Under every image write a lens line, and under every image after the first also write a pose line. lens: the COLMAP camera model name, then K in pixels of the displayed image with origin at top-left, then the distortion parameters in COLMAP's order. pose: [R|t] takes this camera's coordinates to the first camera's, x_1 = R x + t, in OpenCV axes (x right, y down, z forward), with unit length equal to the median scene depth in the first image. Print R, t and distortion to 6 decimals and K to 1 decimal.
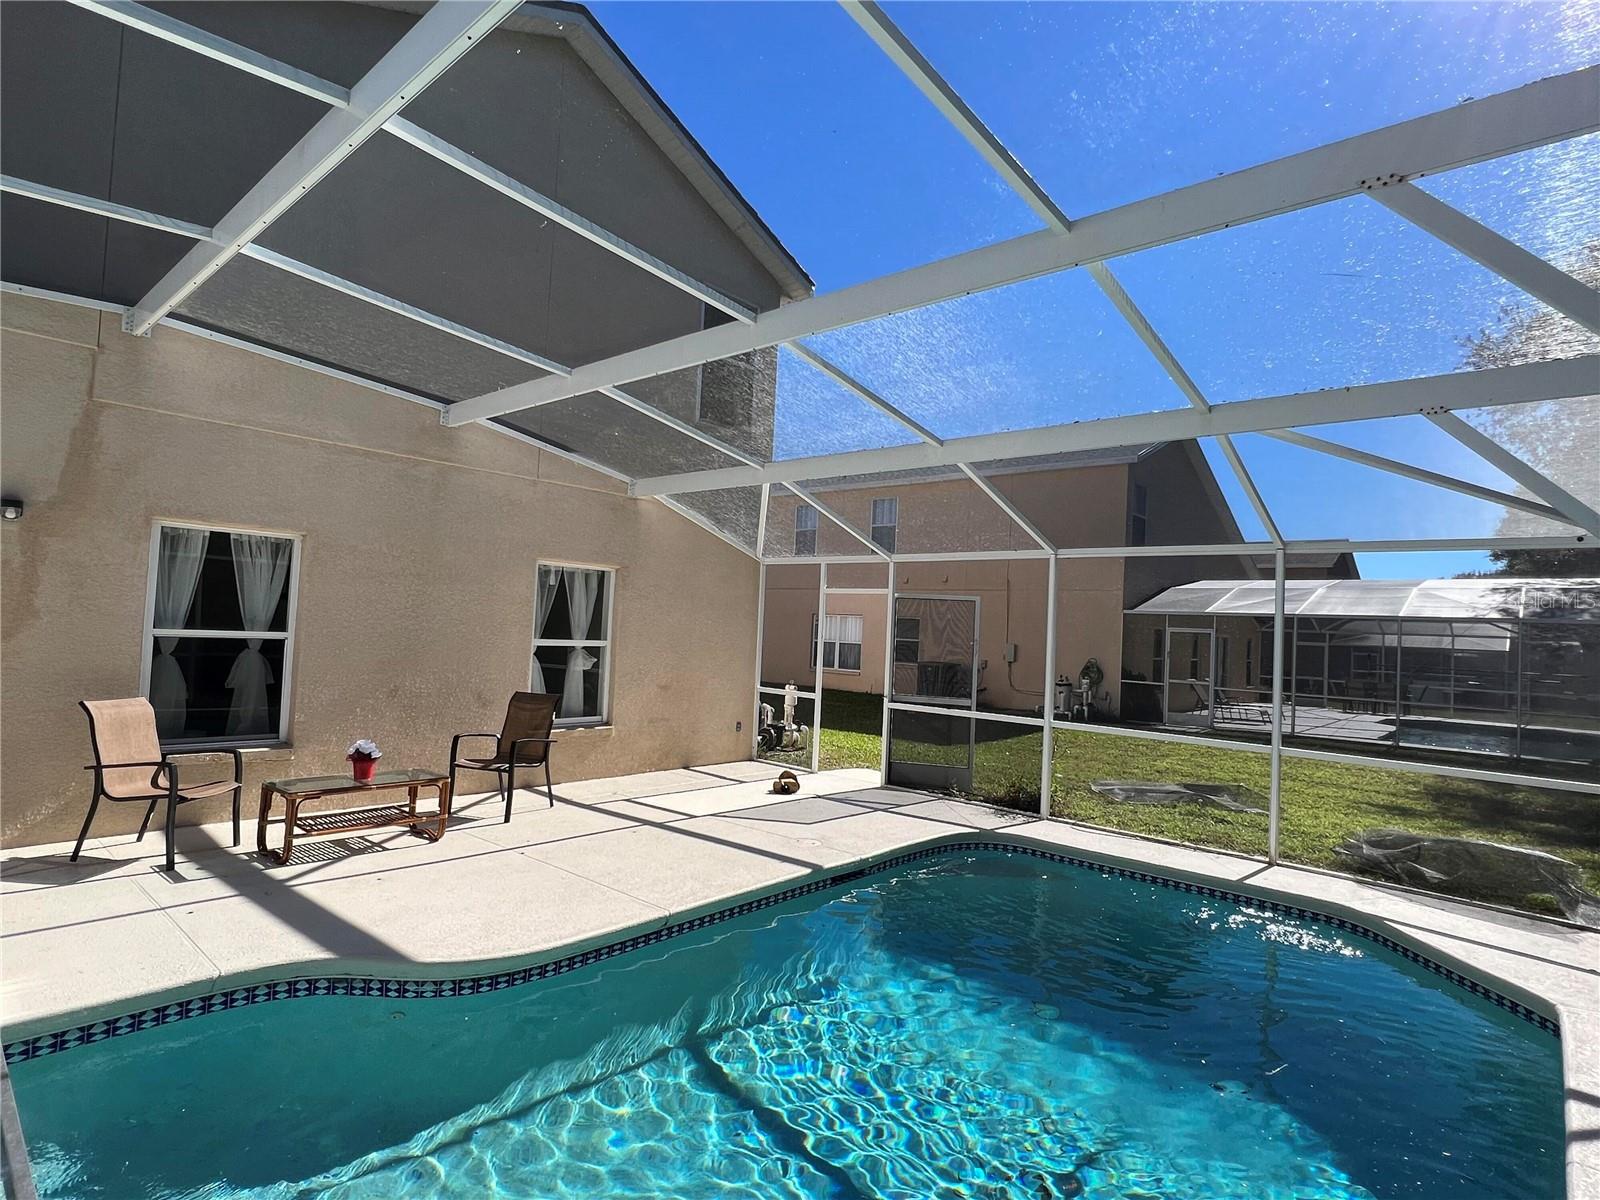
lens RADIAL K [[843.0, 0, 799.6], [0, 843.0, 601.6], [0, 0, 1]] dist [-0.001578, -0.000205]
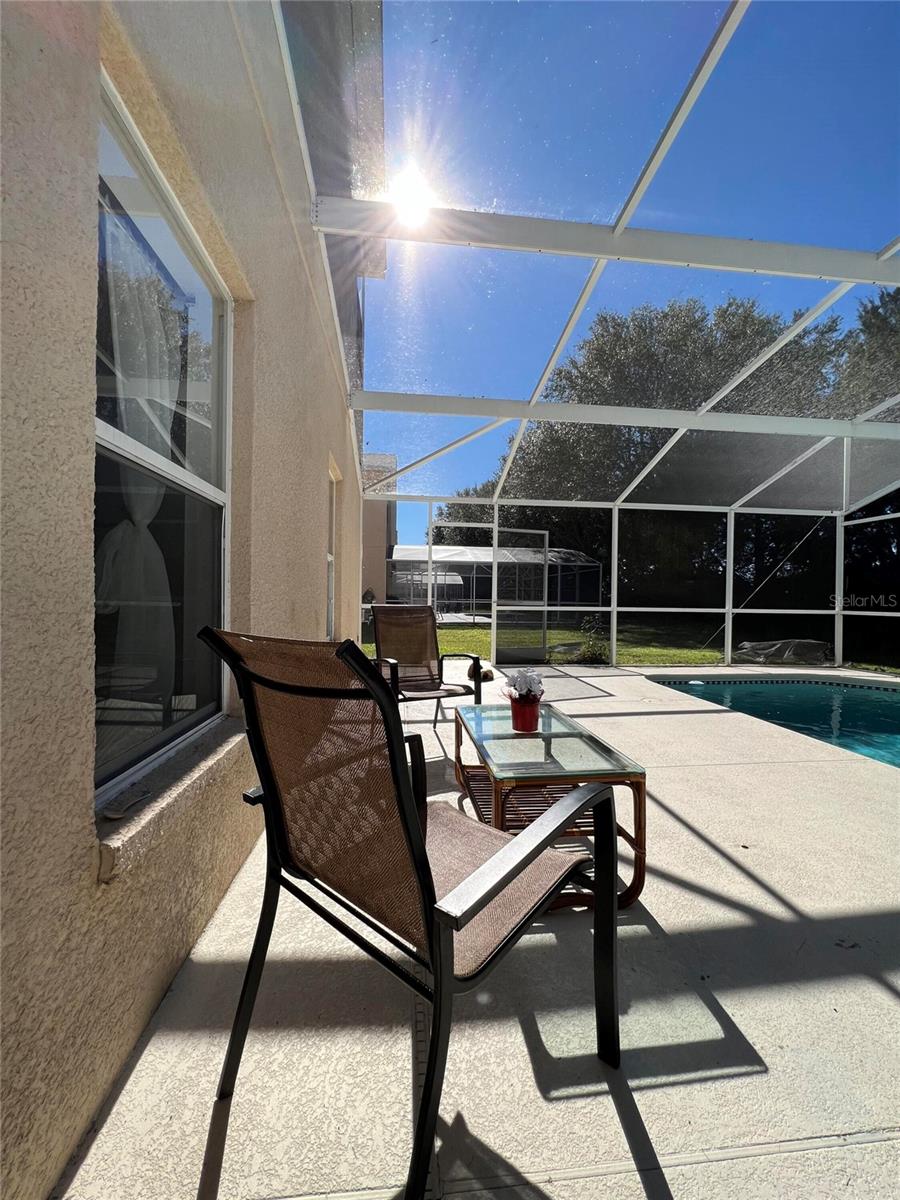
lens RADIAL K [[482.5, 0, 453.3], [0, 482.5, 599.1], [0, 0, 1]] dist [0.001651, -0.000019]
pose [[0.668028, -0.046763, 0.742666, -0.919052], [-0.011199, 0.997279, 0.072869, 0.090644], [-0.744052, -0.056995, 0.665686, 0.889888]]
